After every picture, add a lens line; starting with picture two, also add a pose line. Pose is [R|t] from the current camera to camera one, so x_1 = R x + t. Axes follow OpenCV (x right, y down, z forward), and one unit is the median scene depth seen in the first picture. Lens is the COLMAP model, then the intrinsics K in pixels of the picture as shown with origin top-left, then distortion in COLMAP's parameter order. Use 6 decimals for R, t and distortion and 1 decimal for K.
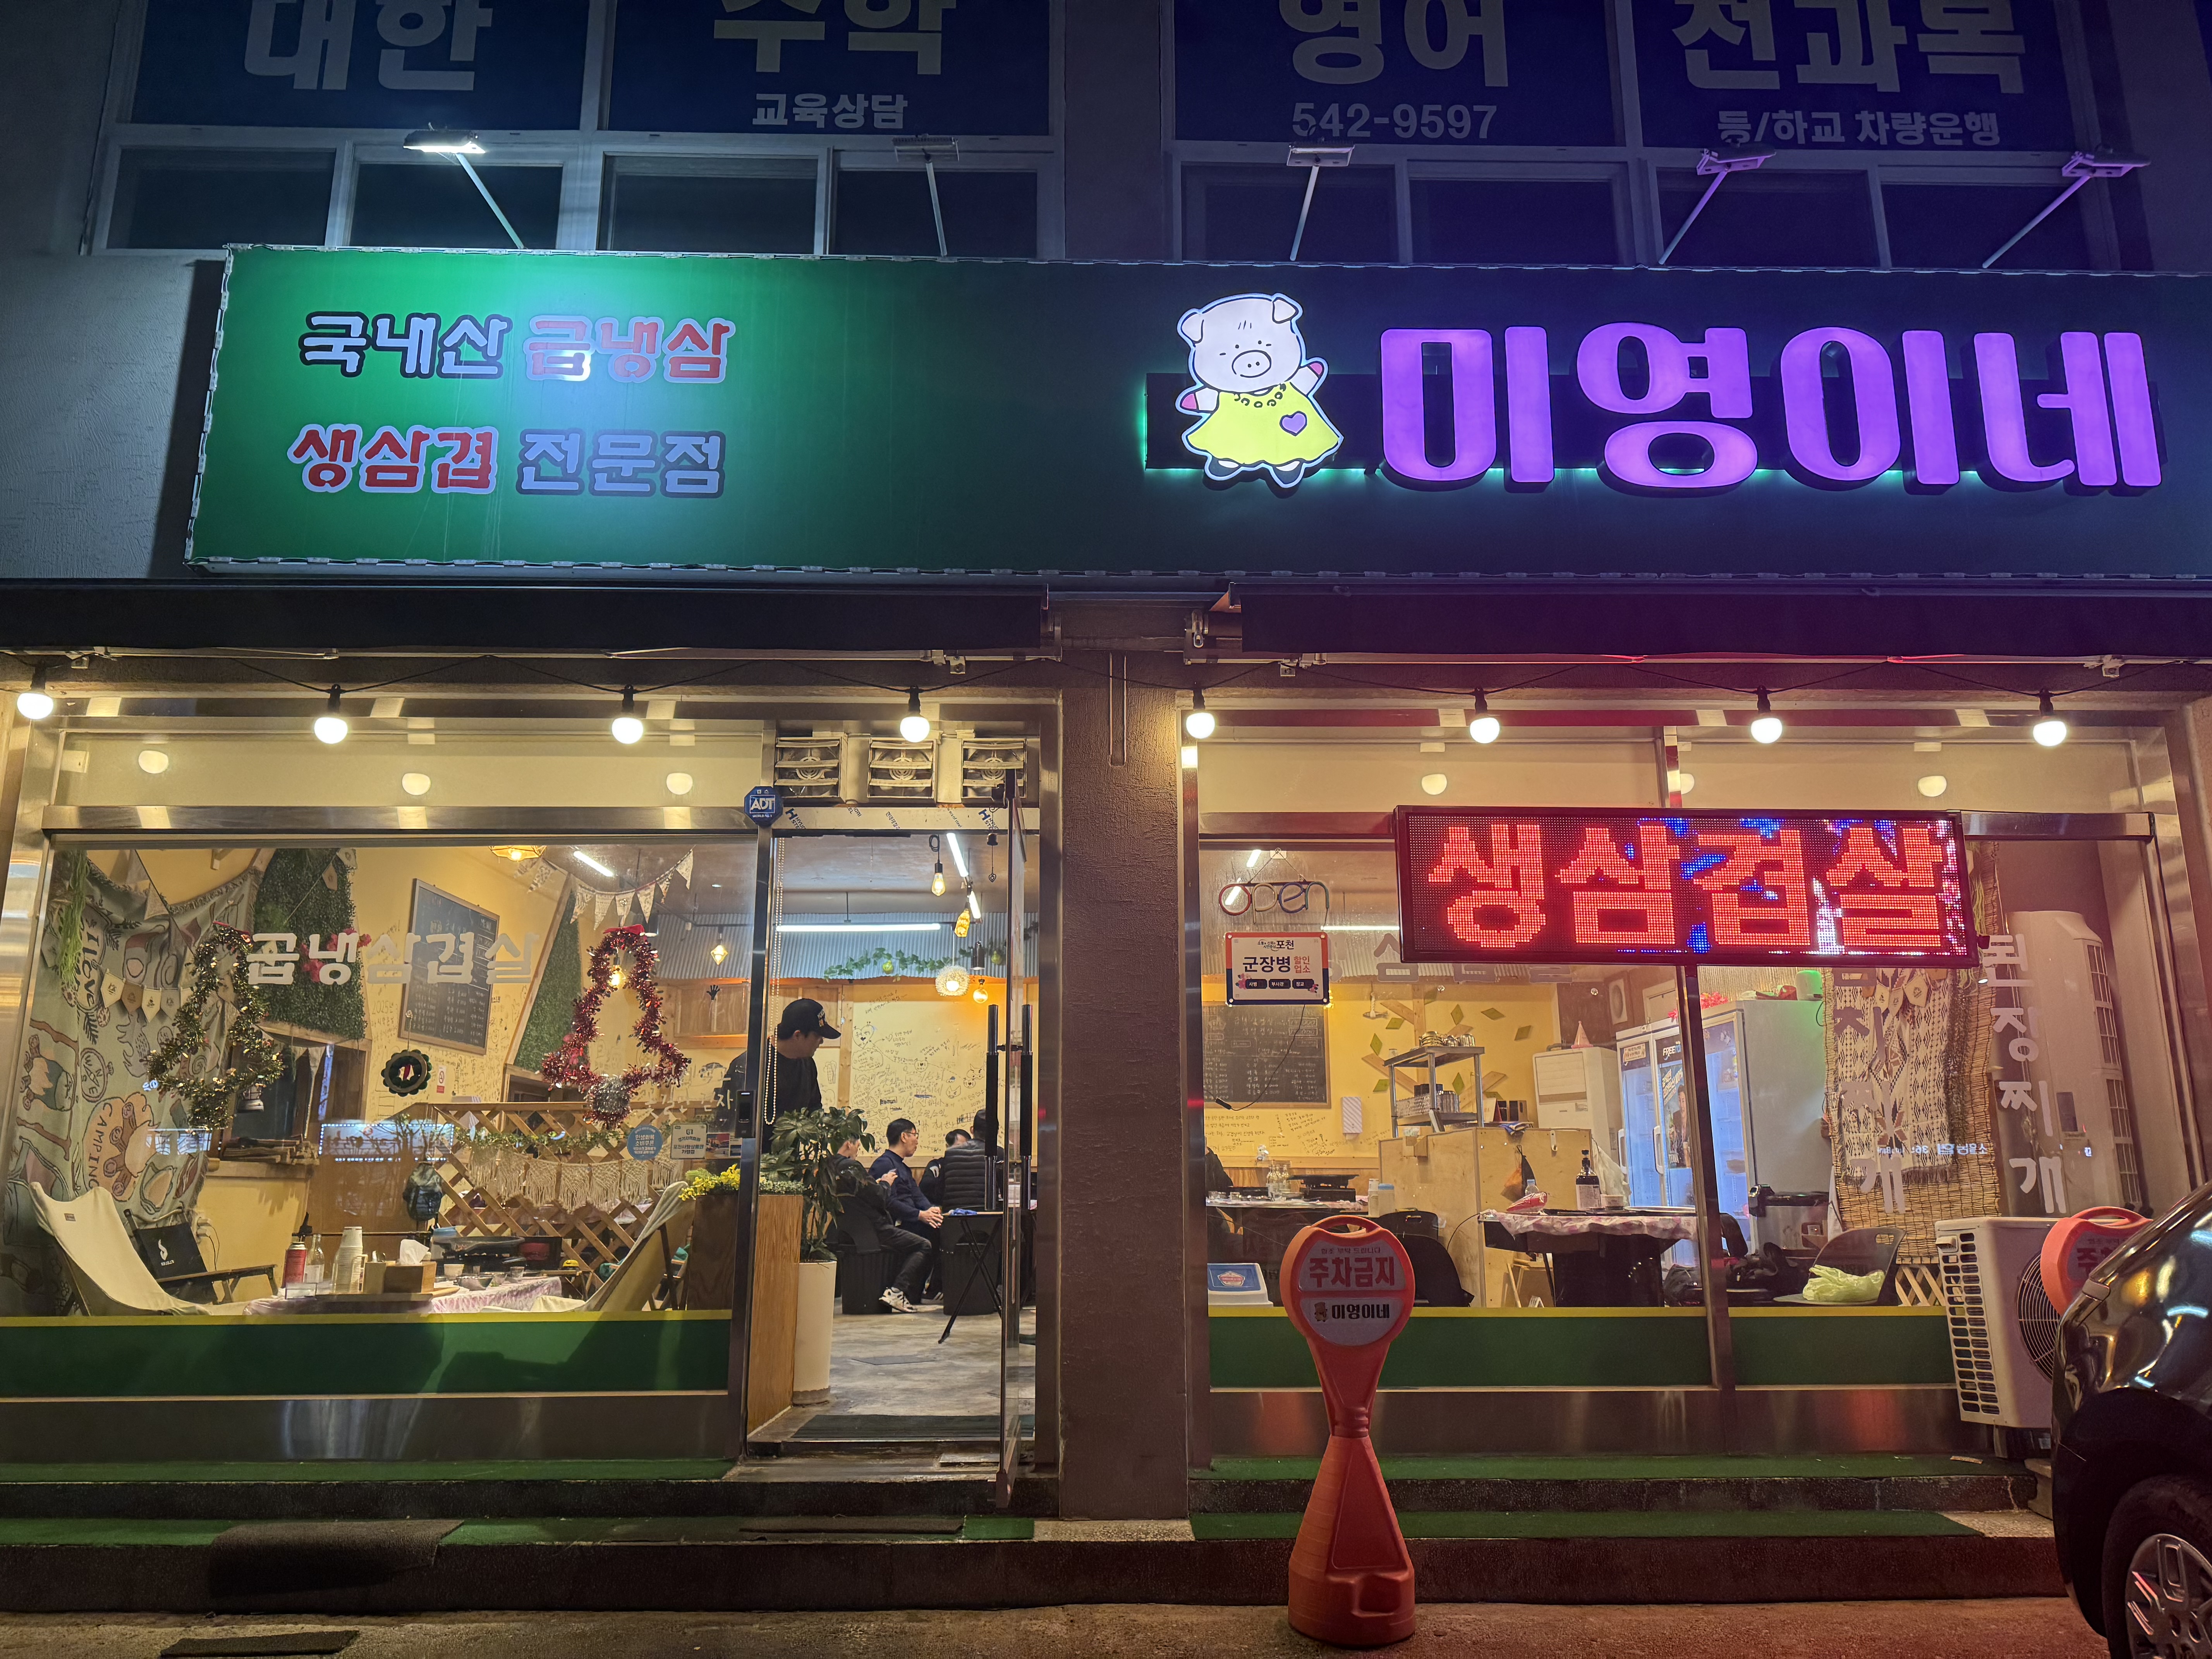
lens RADIAL K [[1554.2, 0, 1113.6], [0, 1554.2, 823.1], [0, 0, 1]] dist [0.005595, -0.023612]
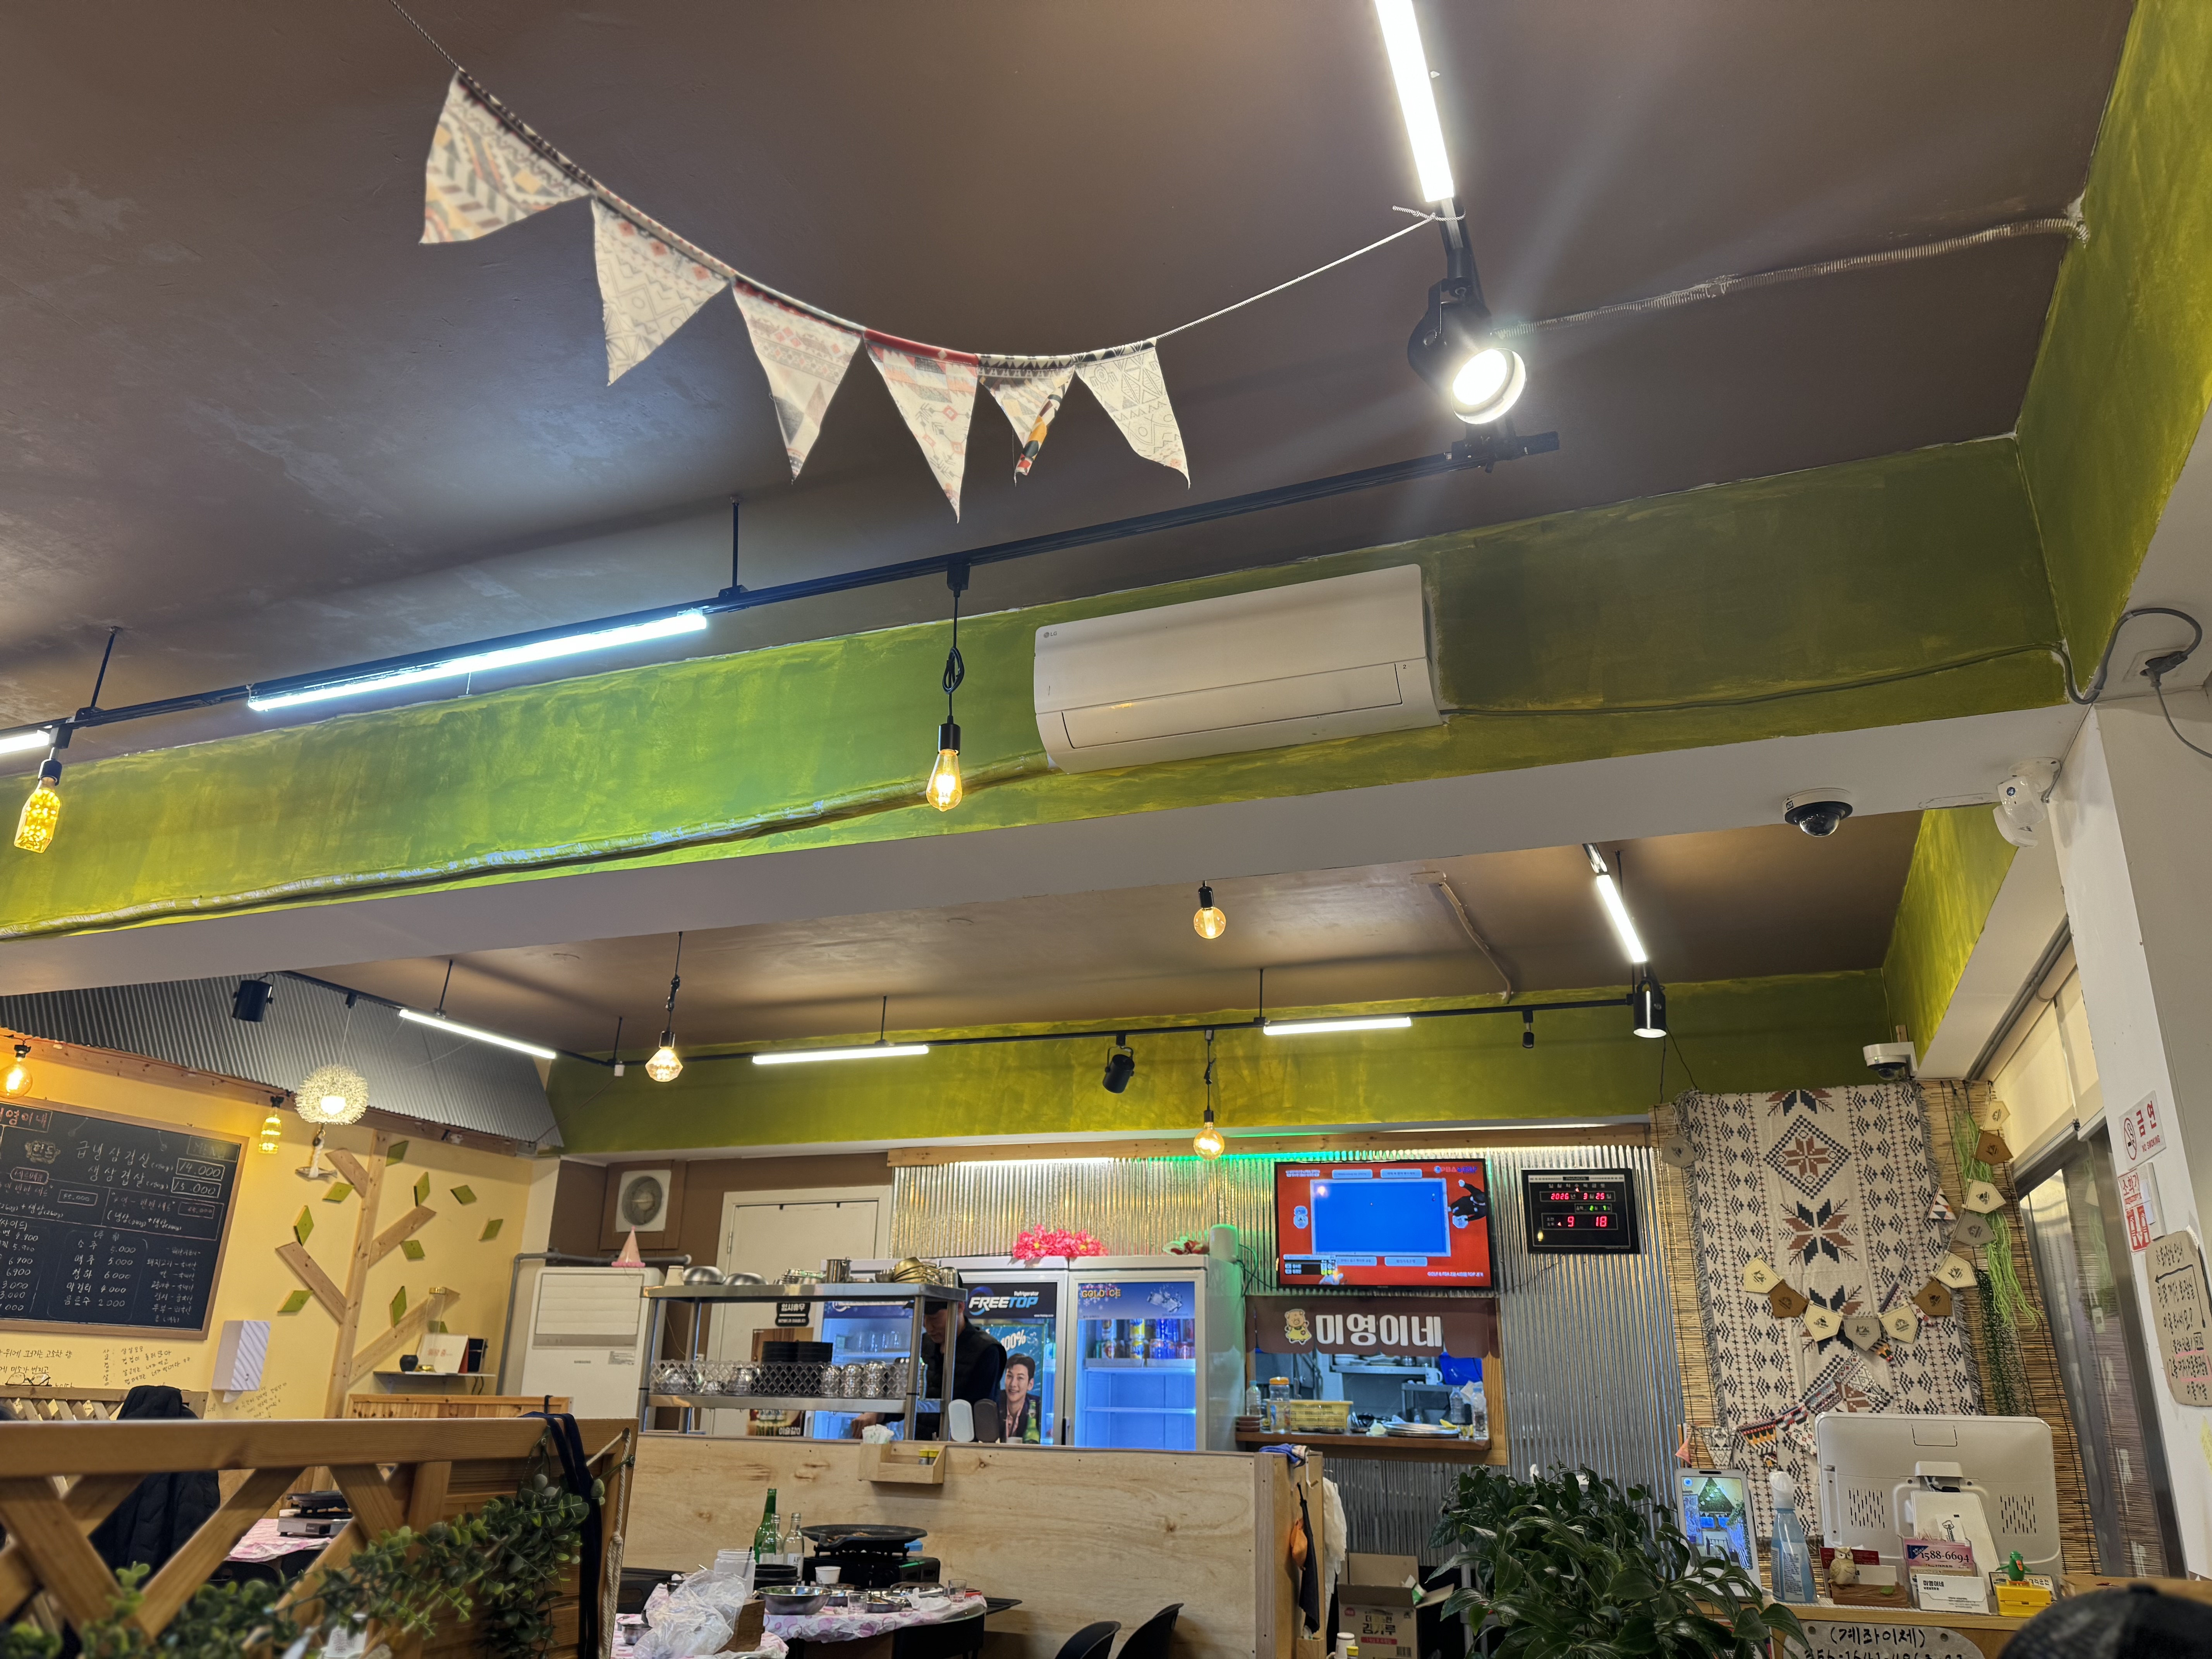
lens RADIAL K [[1554.2, 0, 1106.2], [0, 1554.2, 839.6], [0, 0, 1]] dist [0.005595, -0.023612]
pose [[0.386231, 0.312692, 0.867784, -0.249385], [-0.226605, 0.944122, -0.239342, 0.079113], [-0.894134, -0.104203, 0.435507, 0.511287]]
